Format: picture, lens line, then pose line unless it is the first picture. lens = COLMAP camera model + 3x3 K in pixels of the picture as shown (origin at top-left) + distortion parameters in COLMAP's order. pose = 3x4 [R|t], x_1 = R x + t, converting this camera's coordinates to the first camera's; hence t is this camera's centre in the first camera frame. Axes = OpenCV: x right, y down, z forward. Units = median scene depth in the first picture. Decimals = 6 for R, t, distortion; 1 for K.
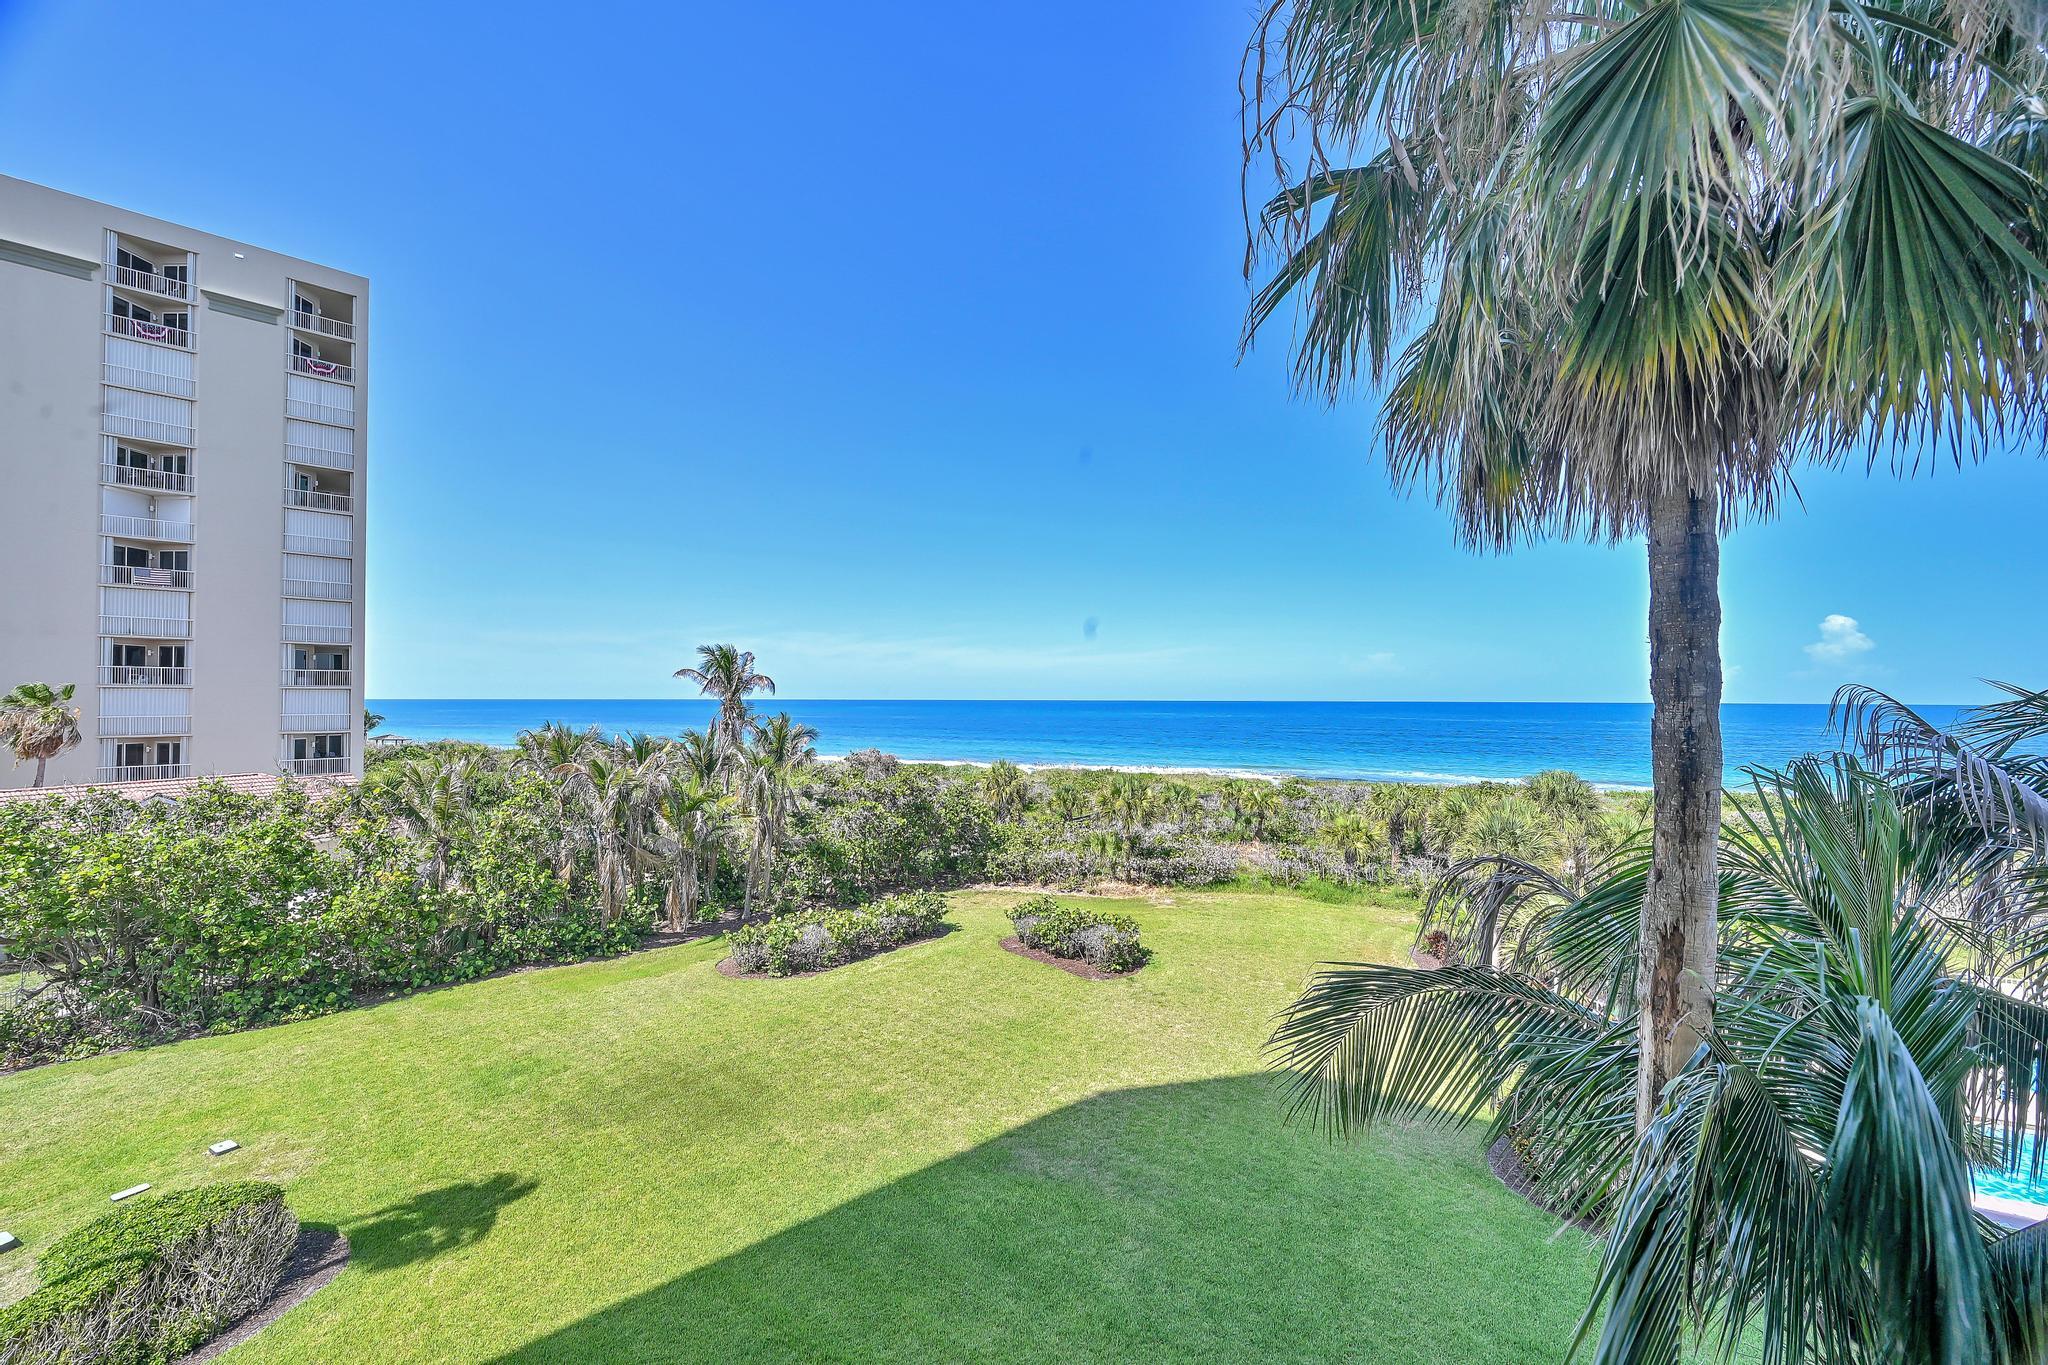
lens RADIAL K [[808.2, 0, 1013.8], [0, 808.2, 690.6], [0, 0, 1]] dist [-0.002342, -0.000237]
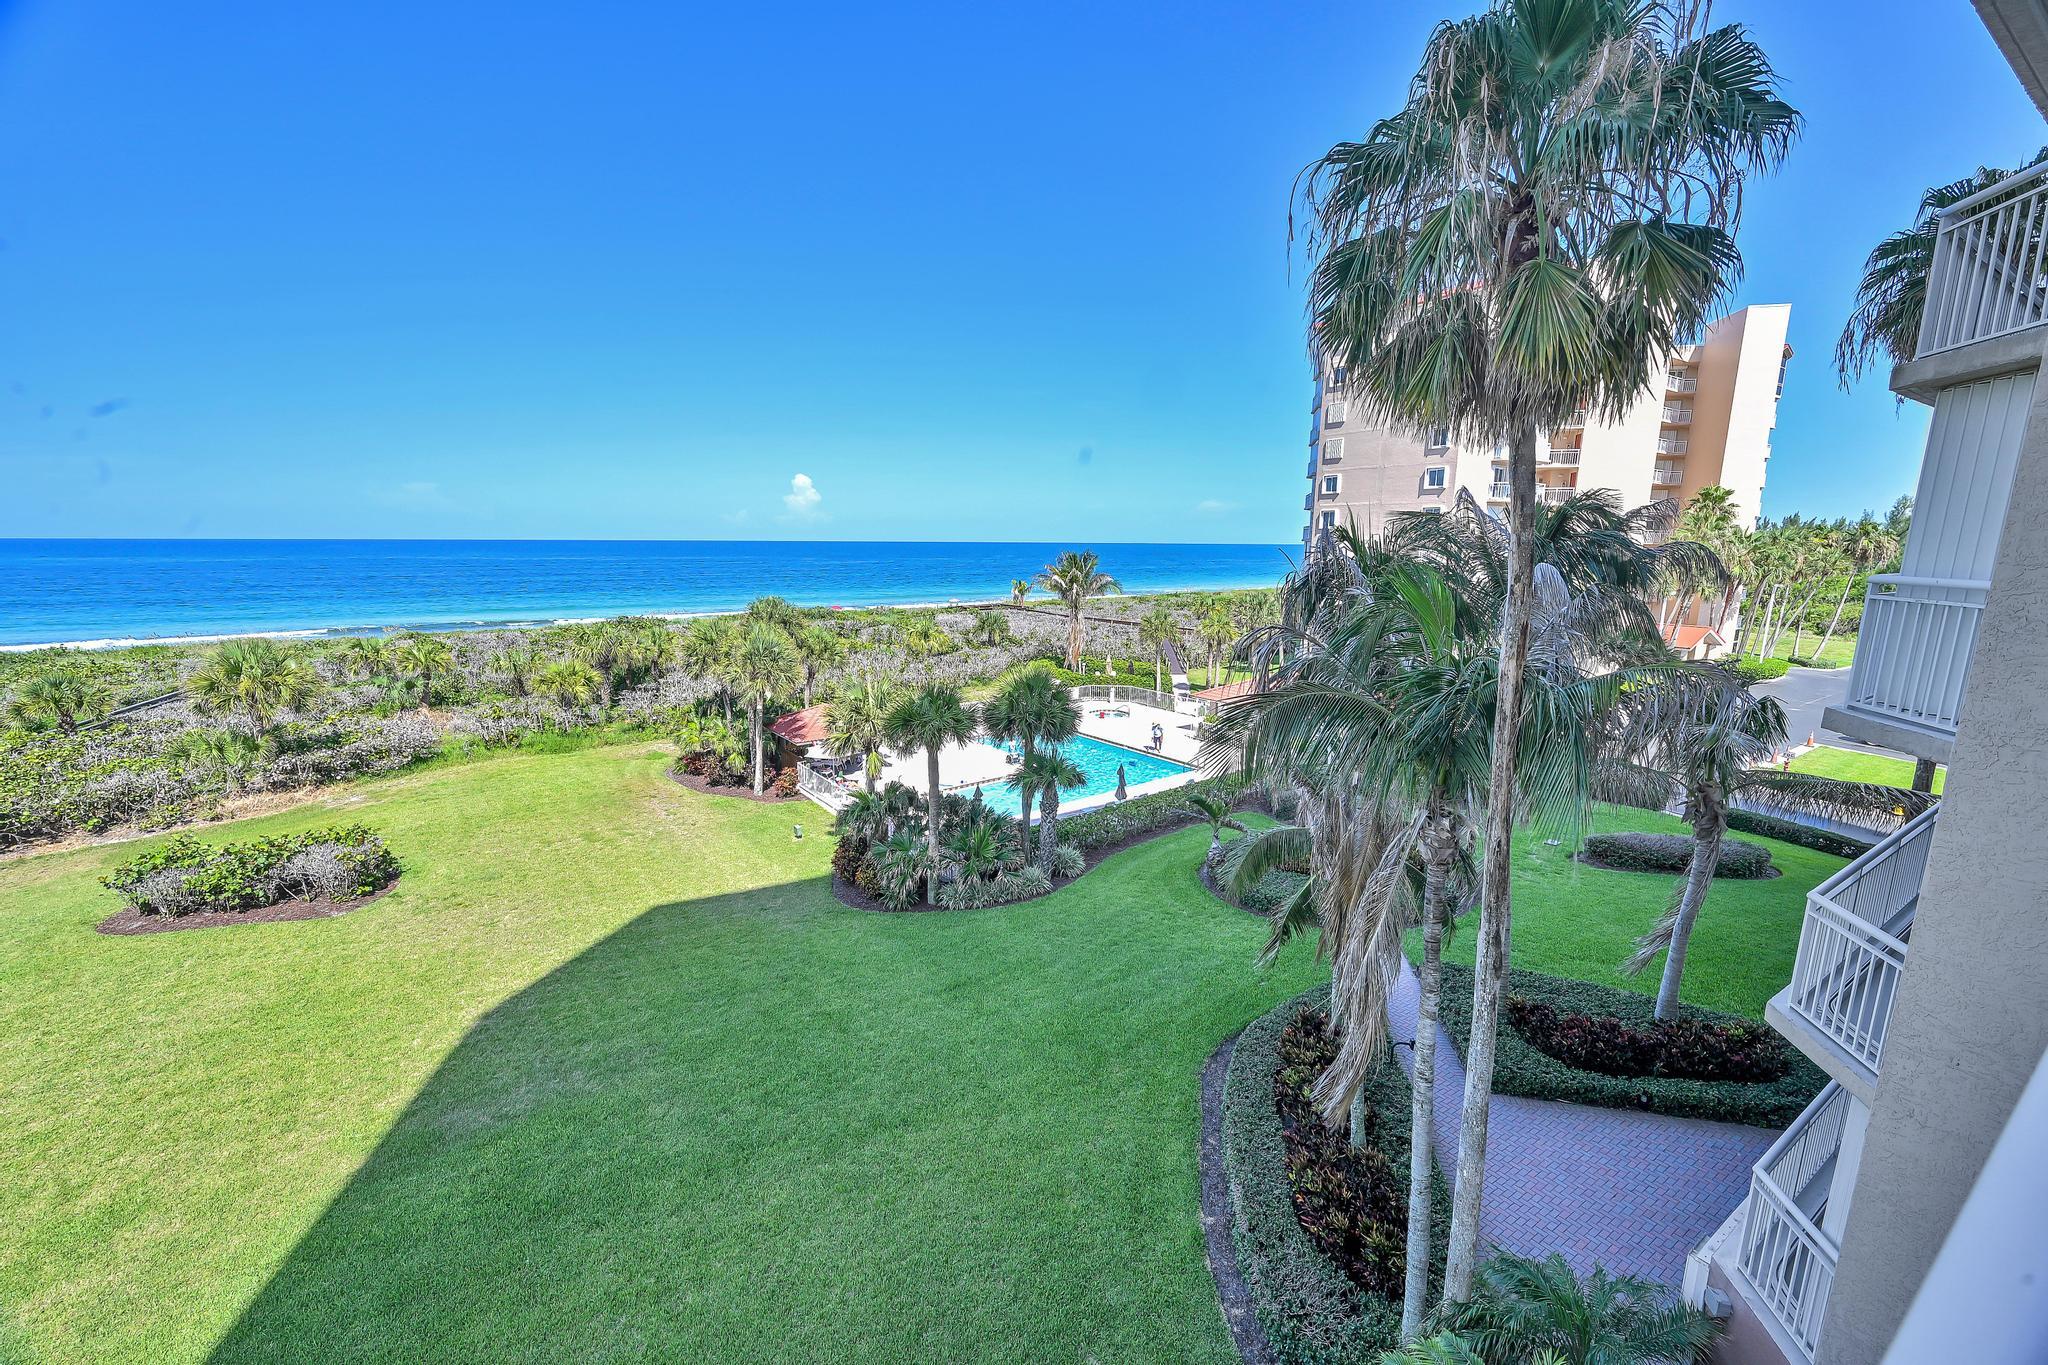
lens RADIAL K [[808.2, 0, 1013.8], [0, 808.2, 690.6], [0, 0, 1]] dist [-0.002342, -0.000237]
pose [[0.479438, -0.160691, 0.862738, -0.155433], [-0.013353, 0.981643, 0.190258, 0.001603], [-0.877474, -0.102737, 0.468492, 0.087032]]
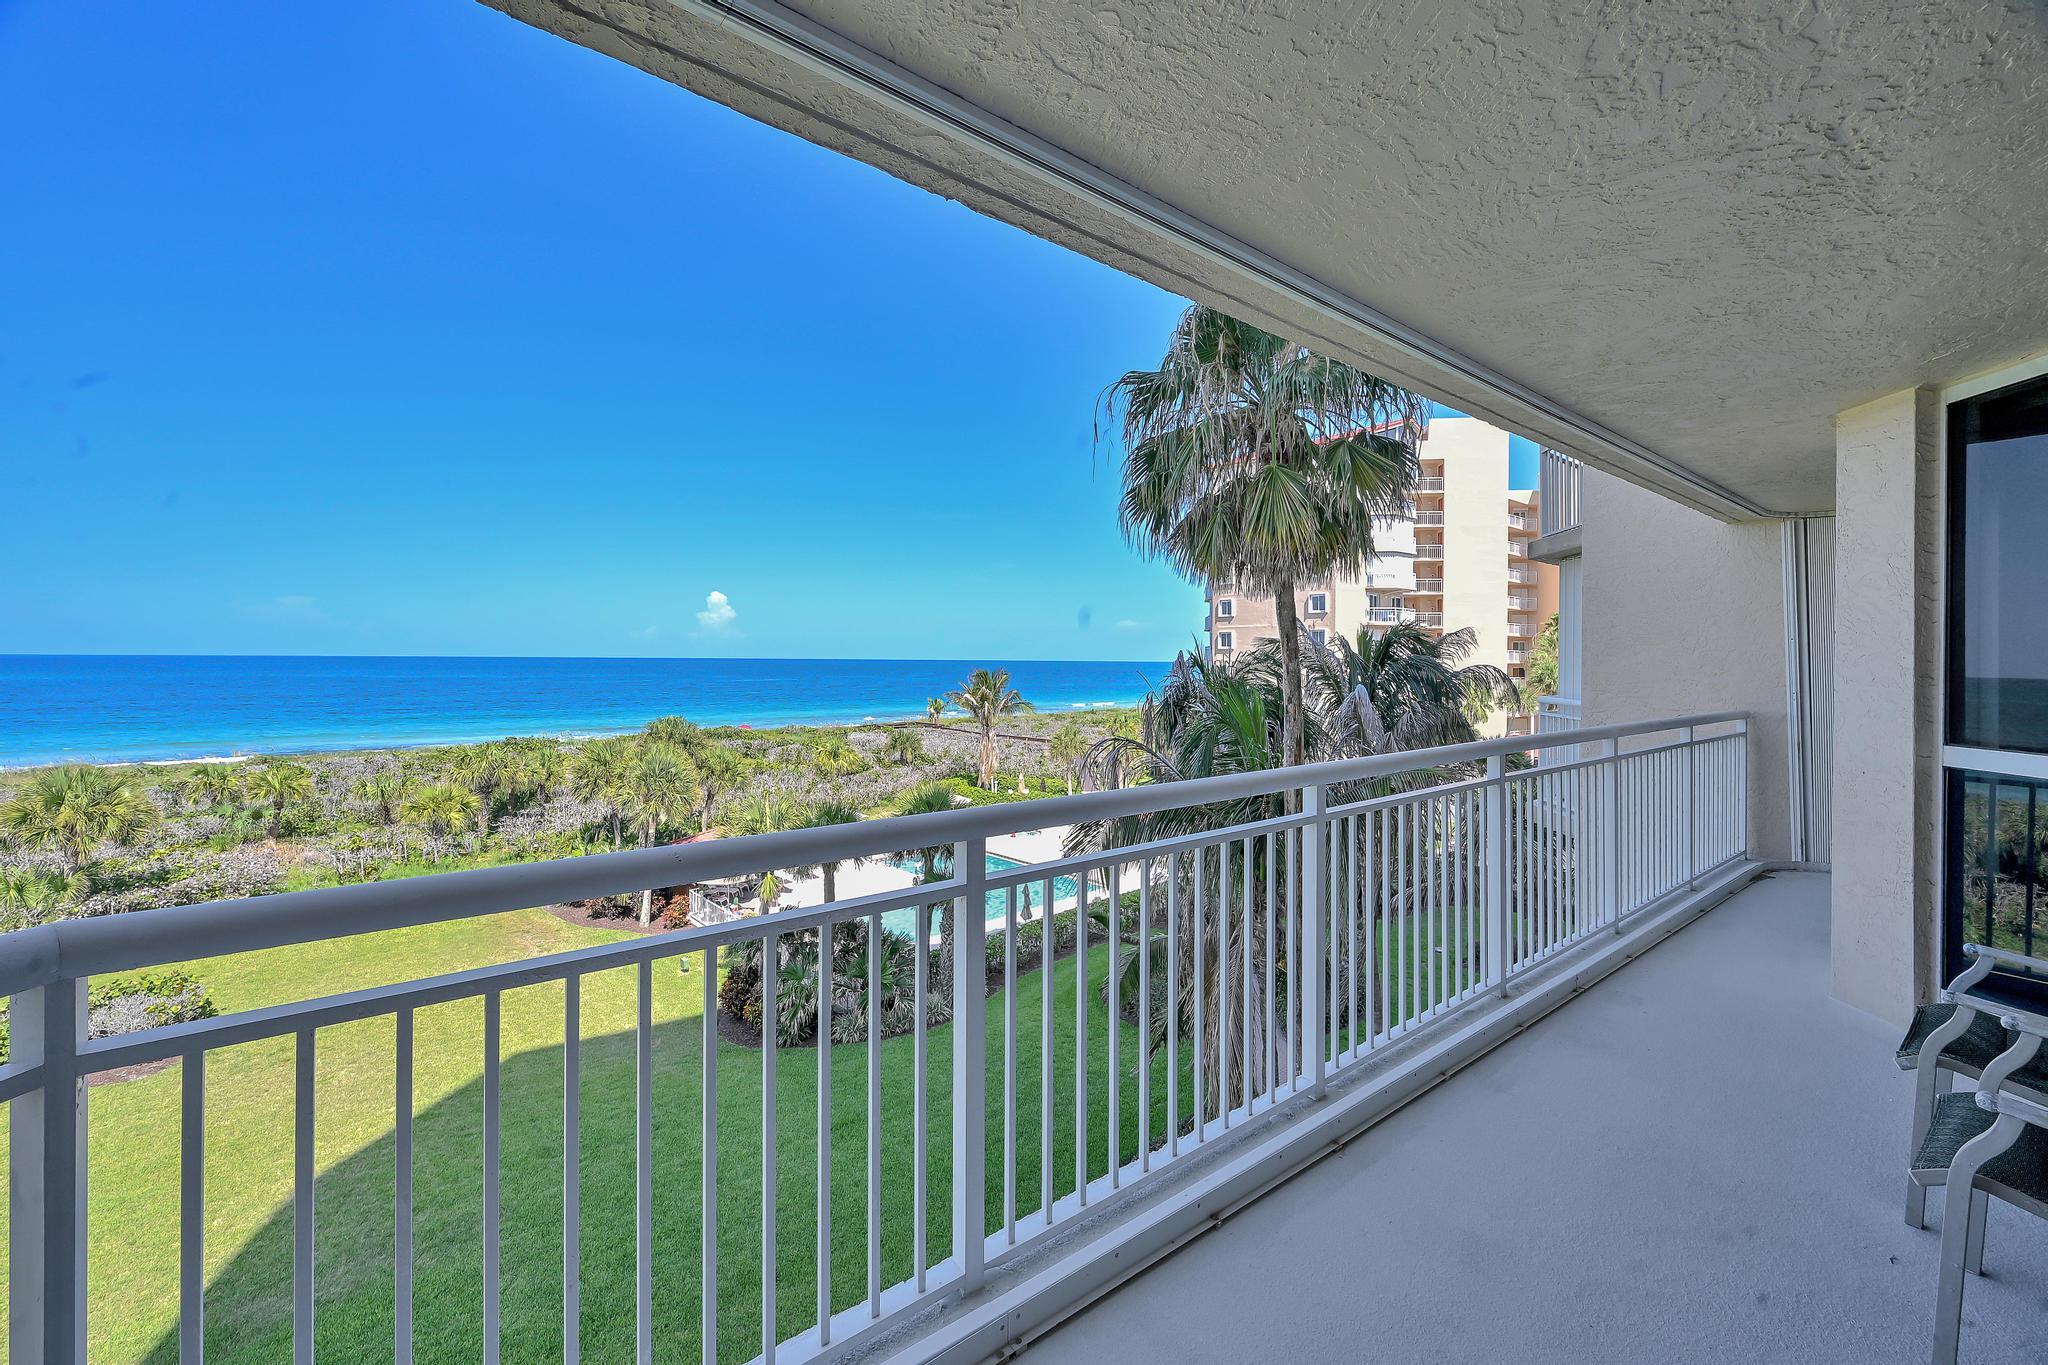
lens RADIAL K [[826.6, 0, 1021.0], [0, 826.6, 648.3], [0, 0, 1]] dist [-0.002093, -0.000178]
pose [[0.386860, 0.010704, 0.922076, -0.180754], [-0.015828, 0.999862, -0.004967, -0.002599], [-0.922003, -0.012673, 0.386976, 0.053652]]
